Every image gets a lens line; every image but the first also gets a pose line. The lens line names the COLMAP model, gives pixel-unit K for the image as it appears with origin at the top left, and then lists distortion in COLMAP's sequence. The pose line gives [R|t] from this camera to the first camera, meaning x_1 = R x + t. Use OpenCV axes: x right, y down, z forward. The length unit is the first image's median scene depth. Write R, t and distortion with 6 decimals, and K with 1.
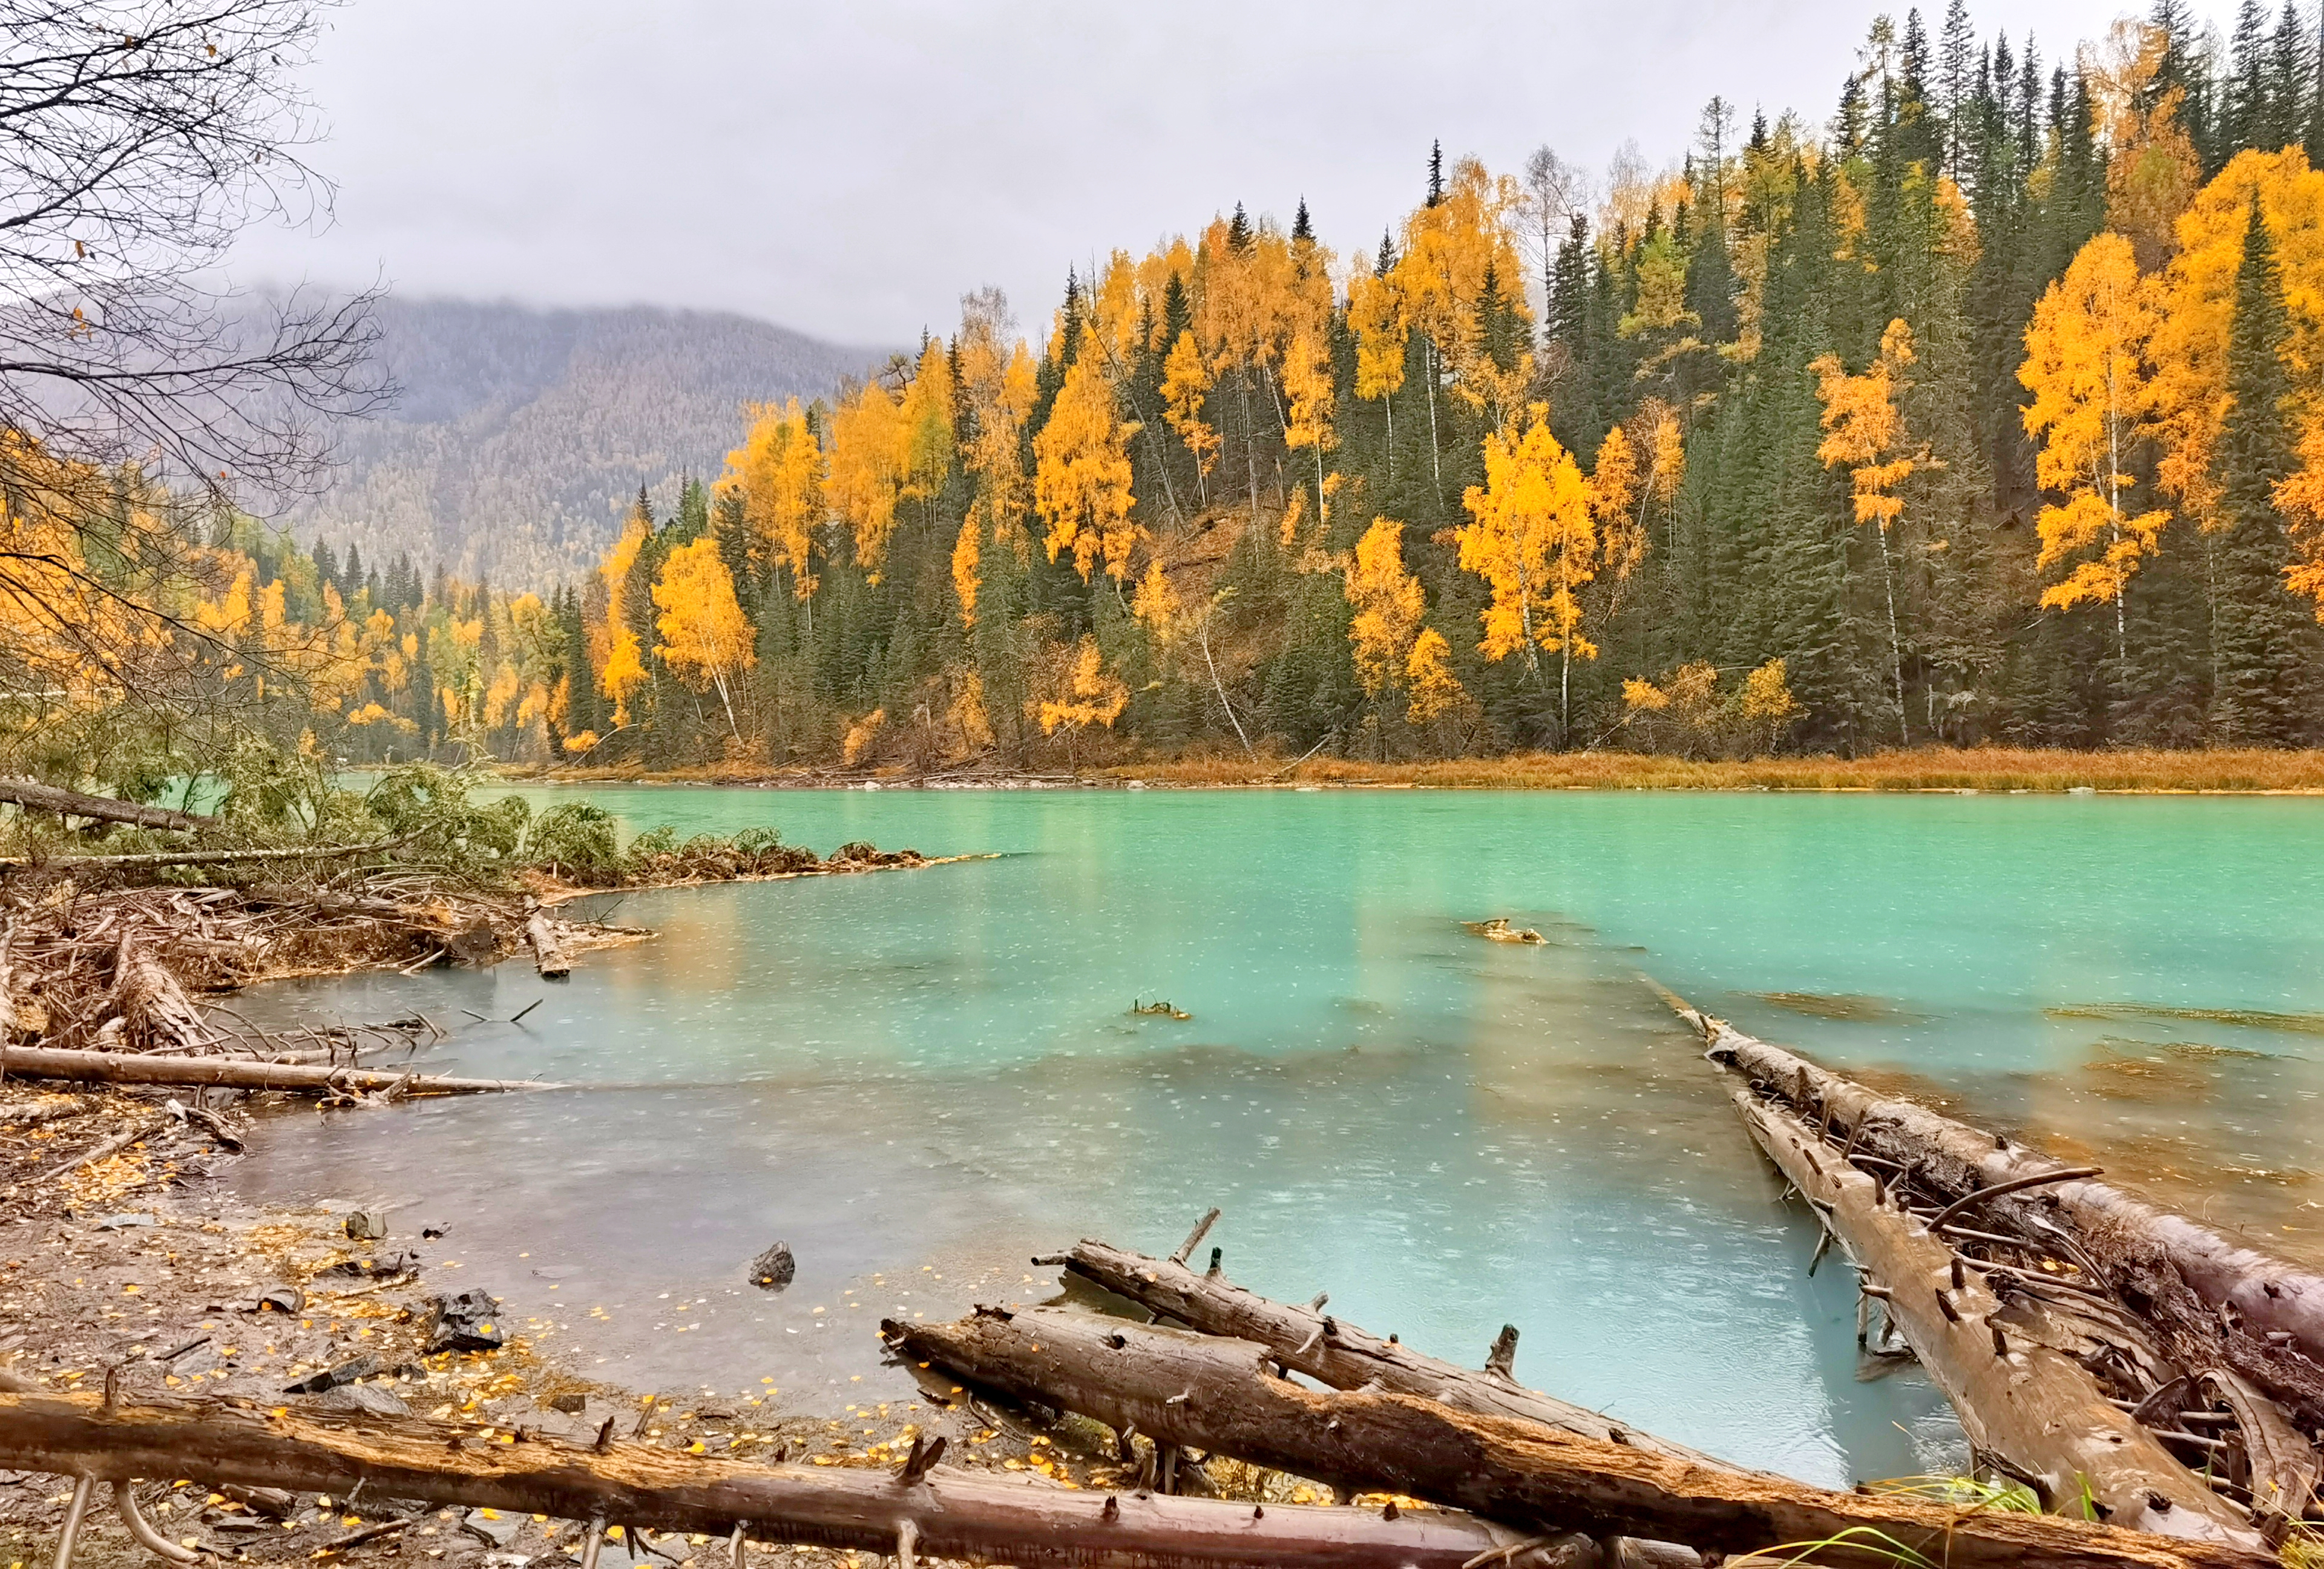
lens RADIAL K [[1458.0, 0, 1162.0], [0, 1458.0, 784.5], [0, 0, 1]] dist [0.107346, -0.252889]
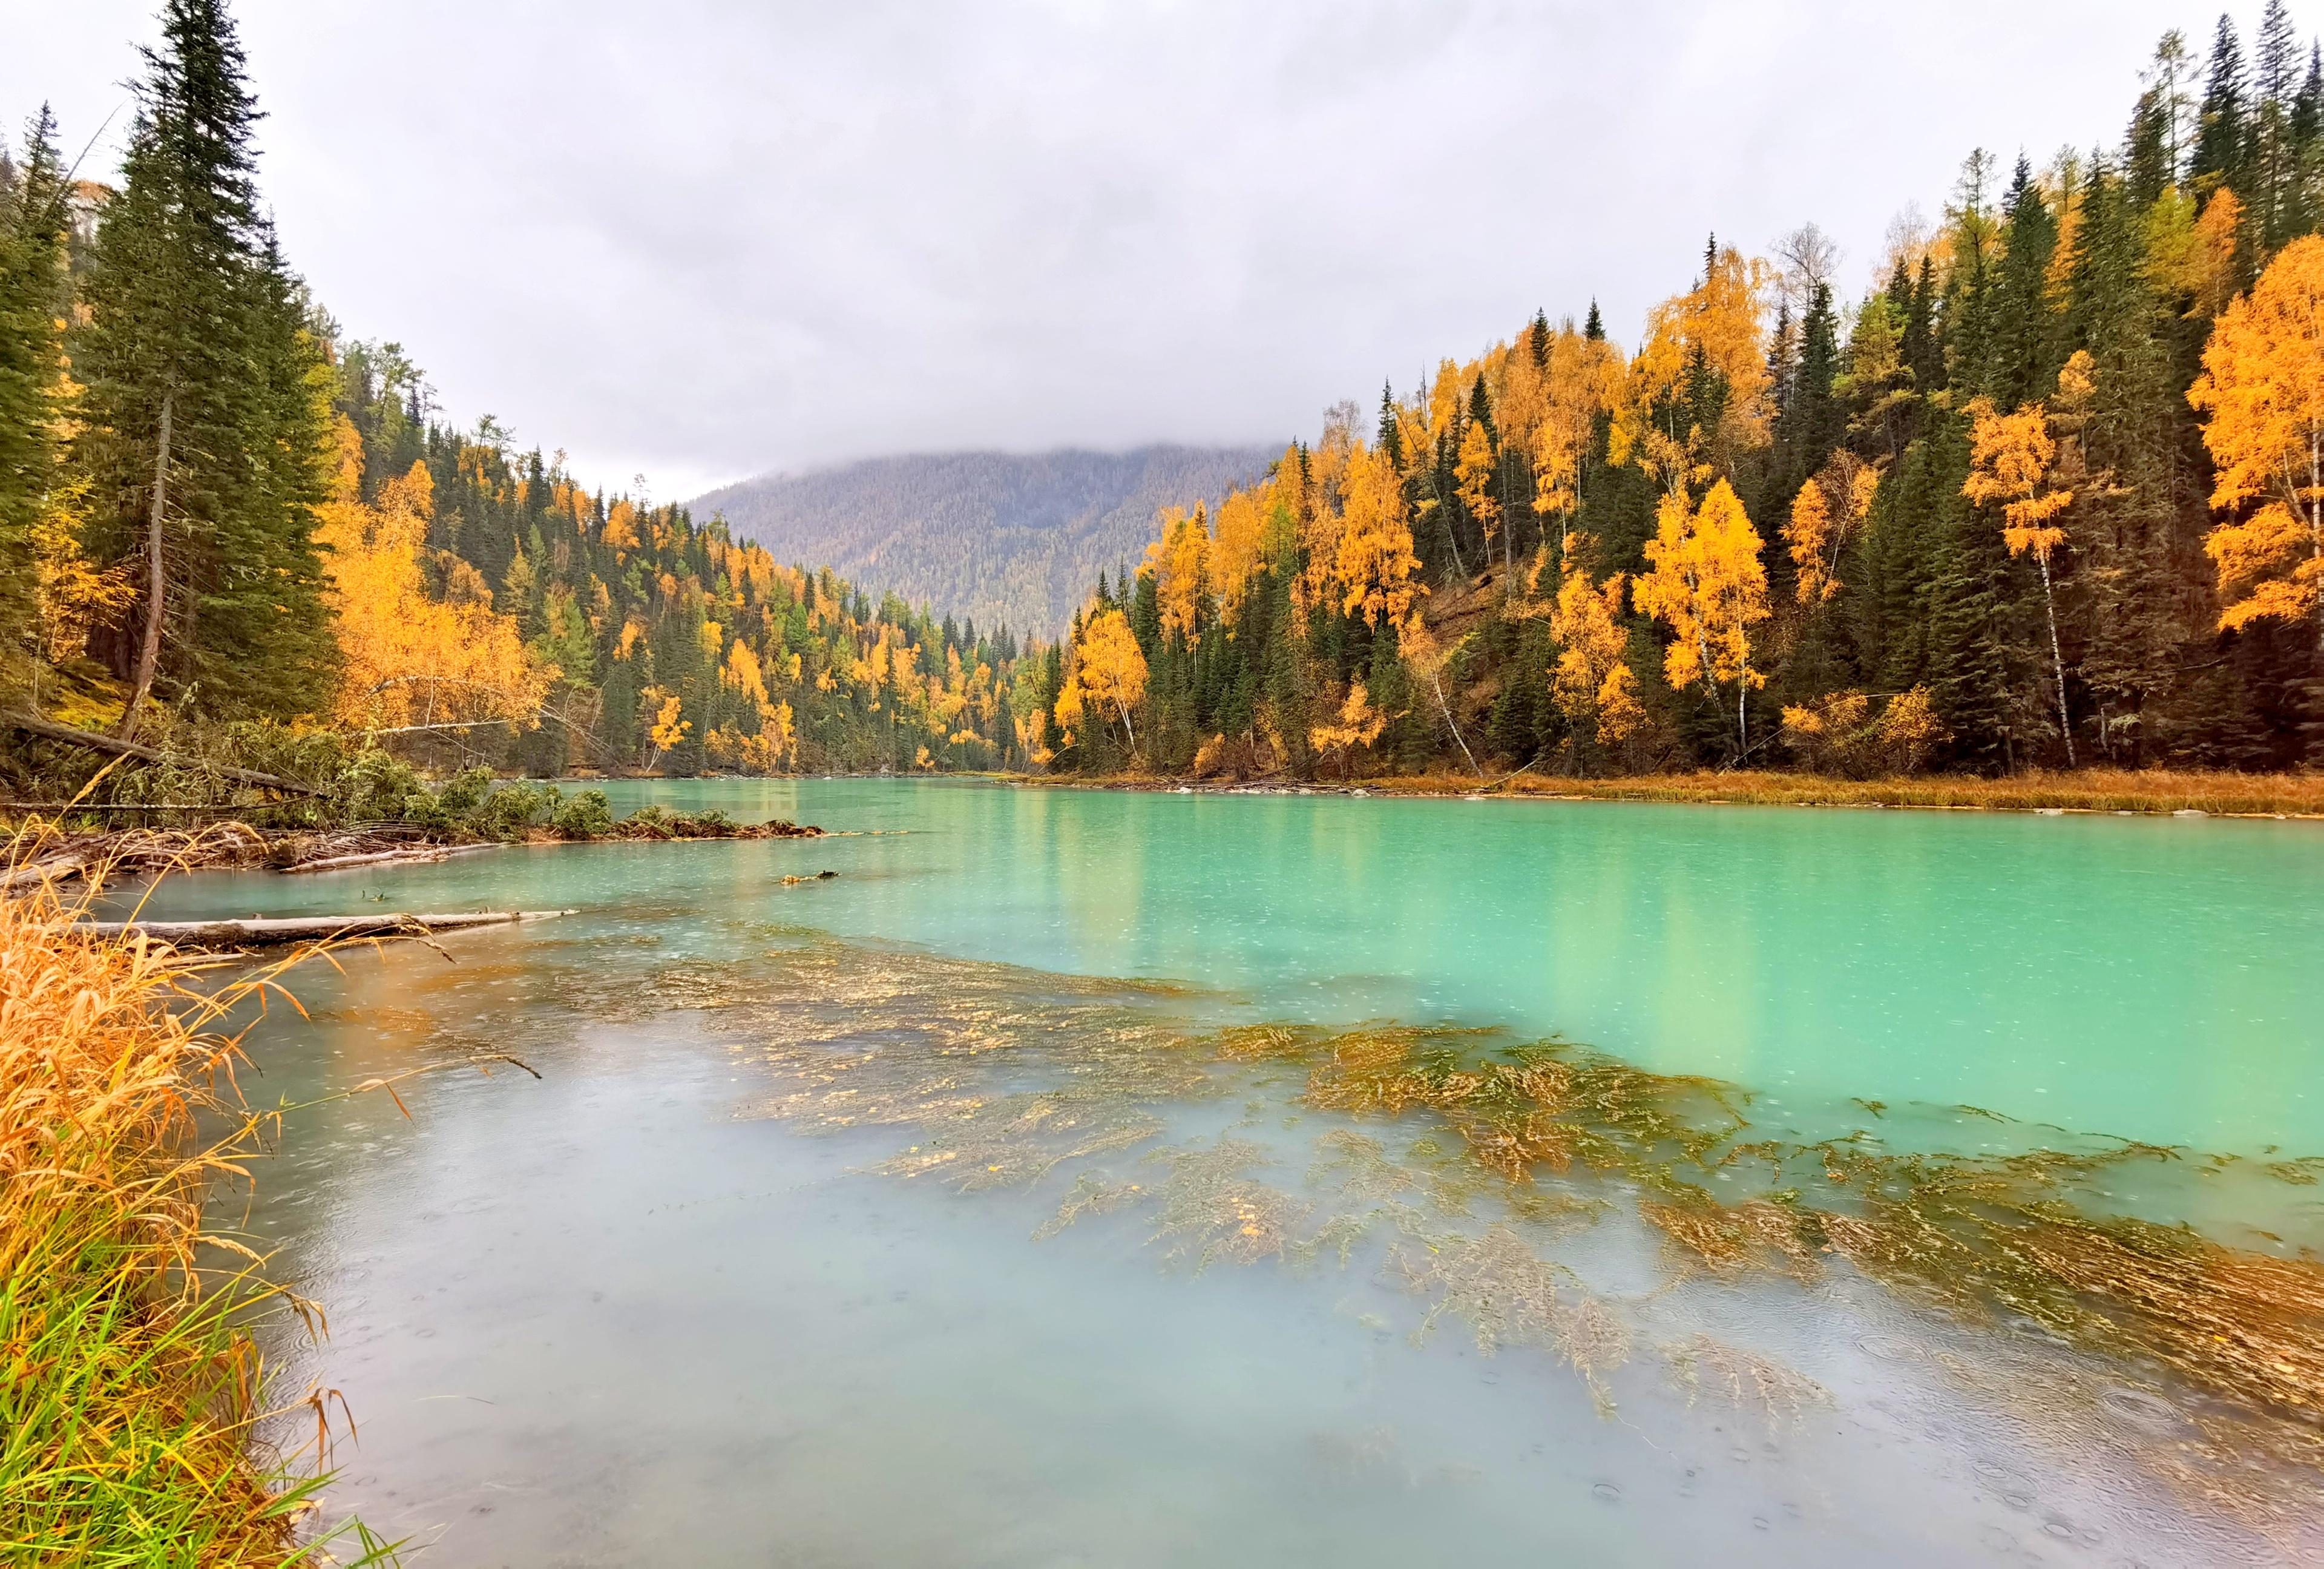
lens RADIAL K [[1179.9, 0, 1162.0], [0, 1179.9, 784.5], [0, 0, 1]] dist [0.020979, -0.000503]
pose [[0.931478, 0.014366, -0.363513, 0.167375], [-0.016858, 0.999851, -0.003683, -0.000459], [0.363406, 0.009559, 0.931582, -0.008552]]
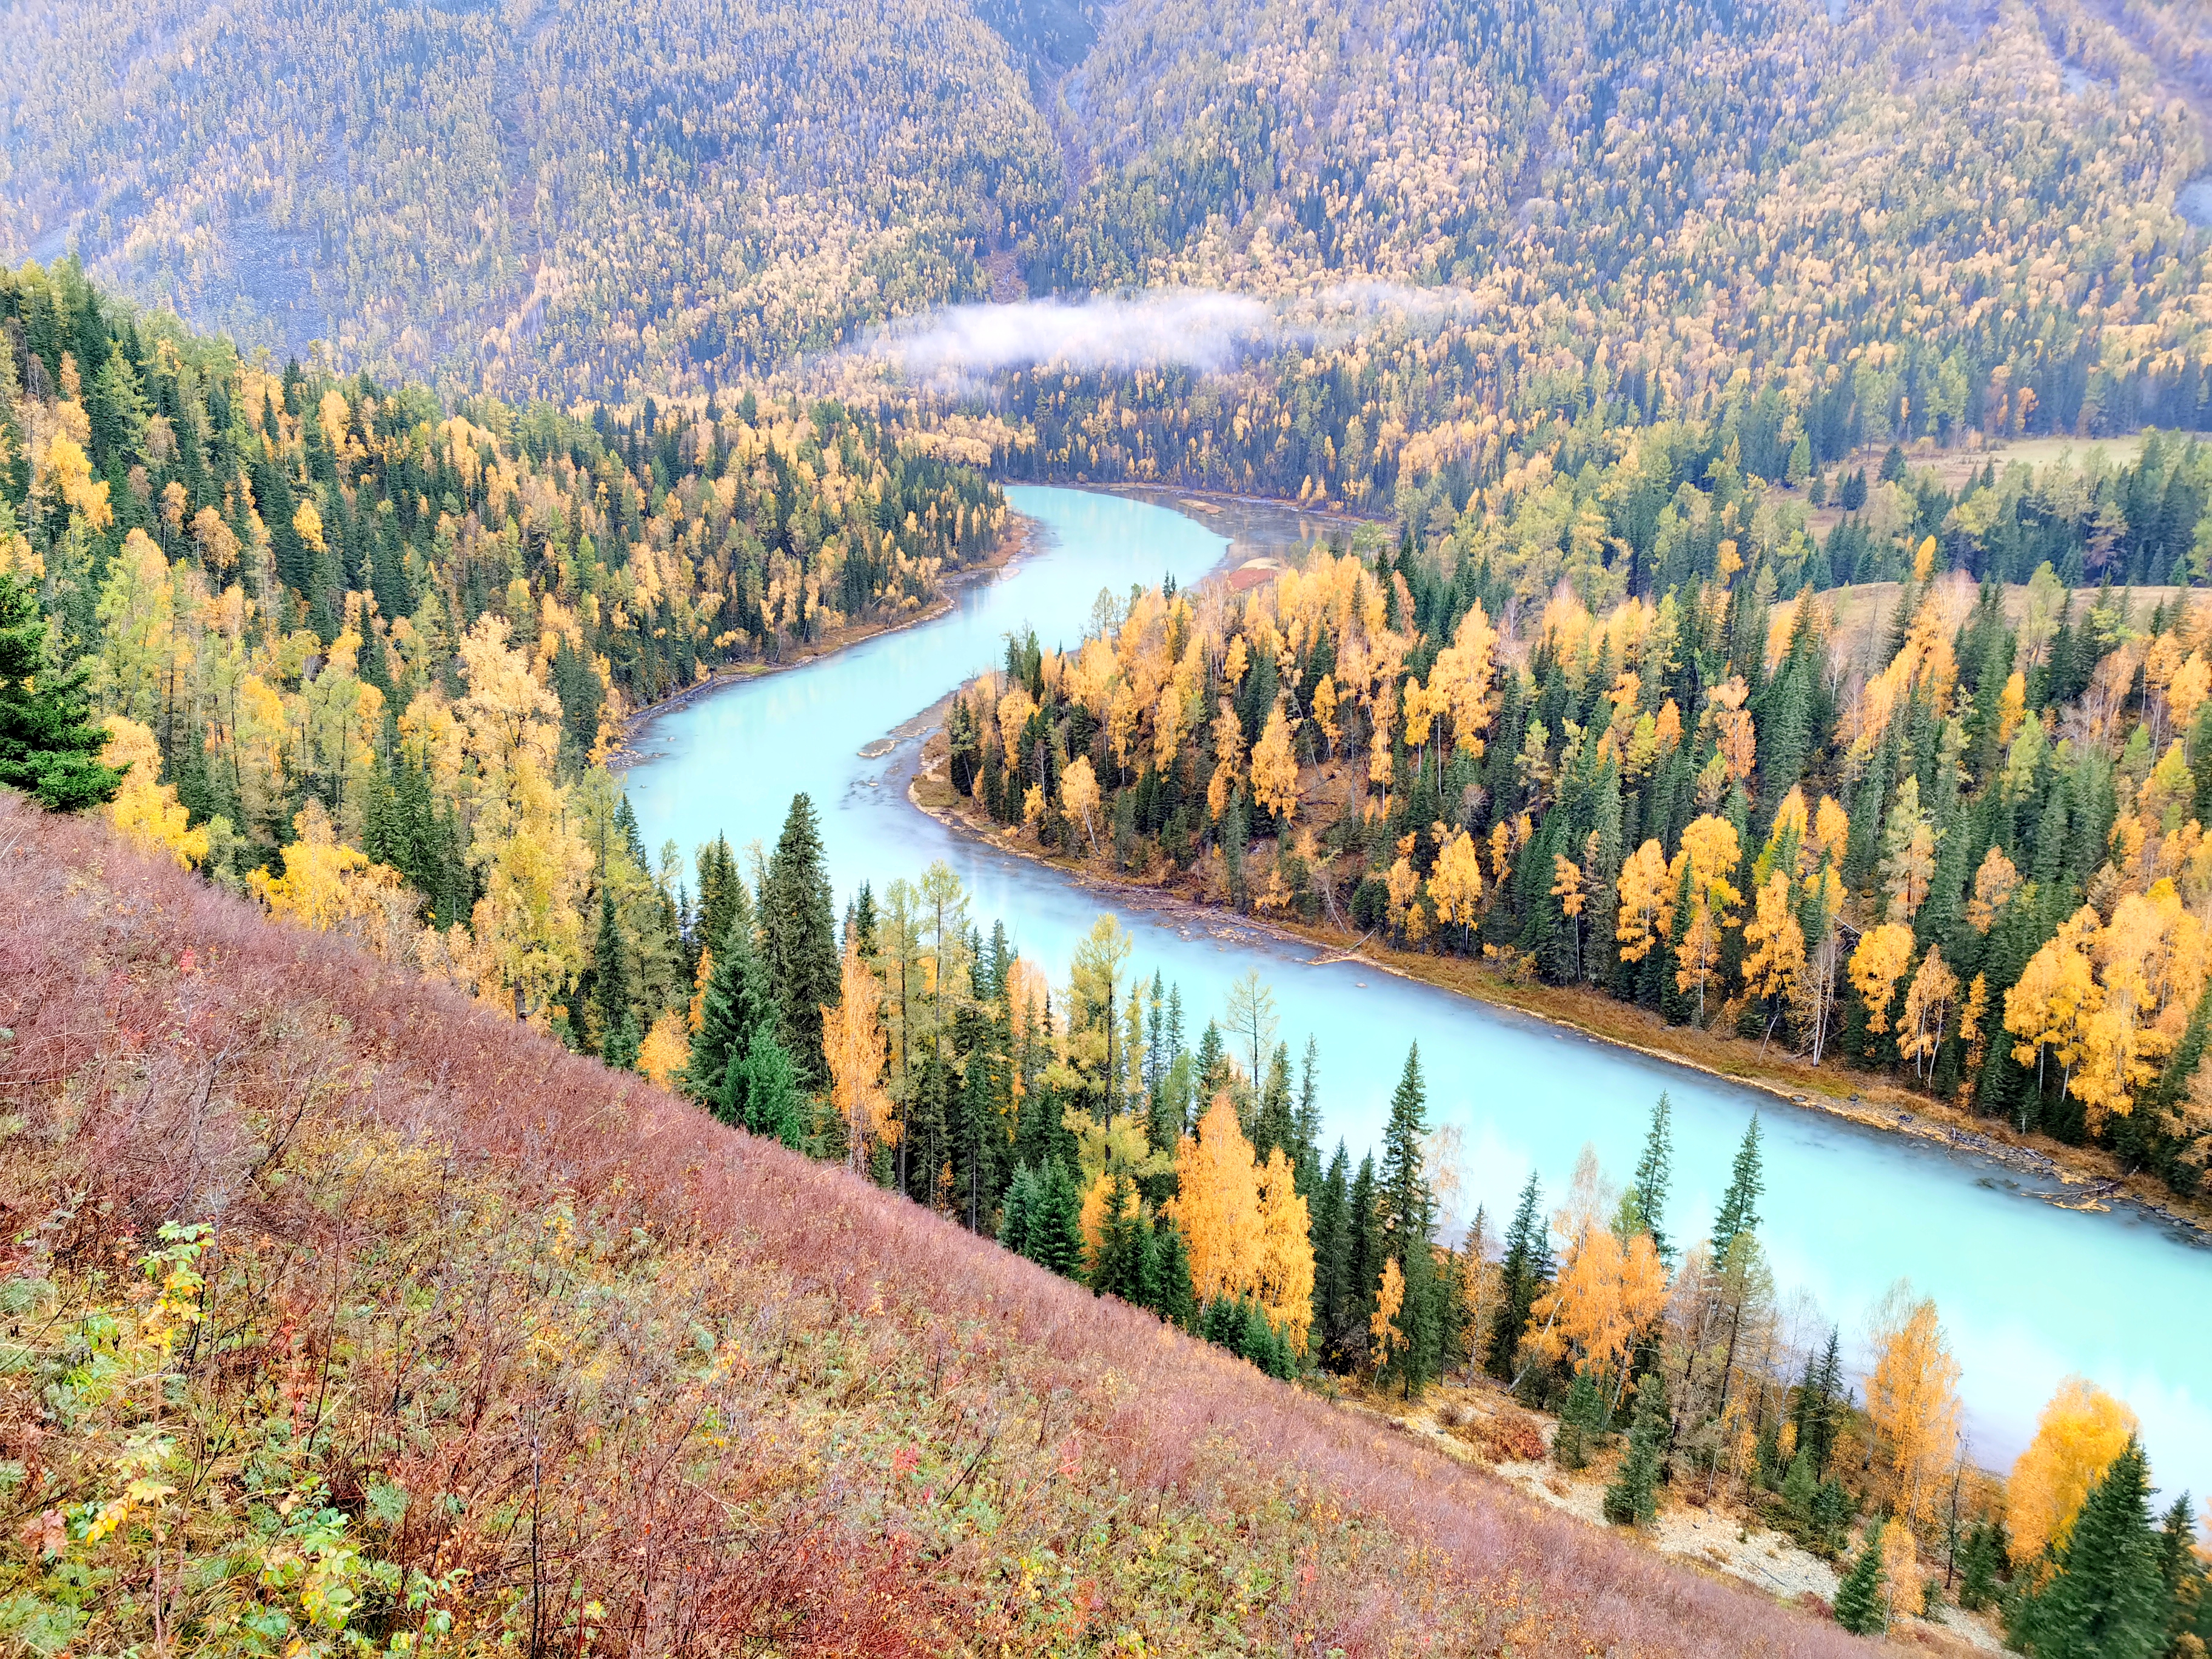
lens RADIAL K [[1706.4, 0, 1106.0], [0, 1706.4, 829.5], [0, 0, 1]] dist [0.085109, -0.116920]
pose [[0.996146, 0.045325, -0.075097, -0.124330], [-0.022693, 0.960167, 0.278502, -0.935173], [0.084729, -0.275725, 0.957495, -1.660595]]
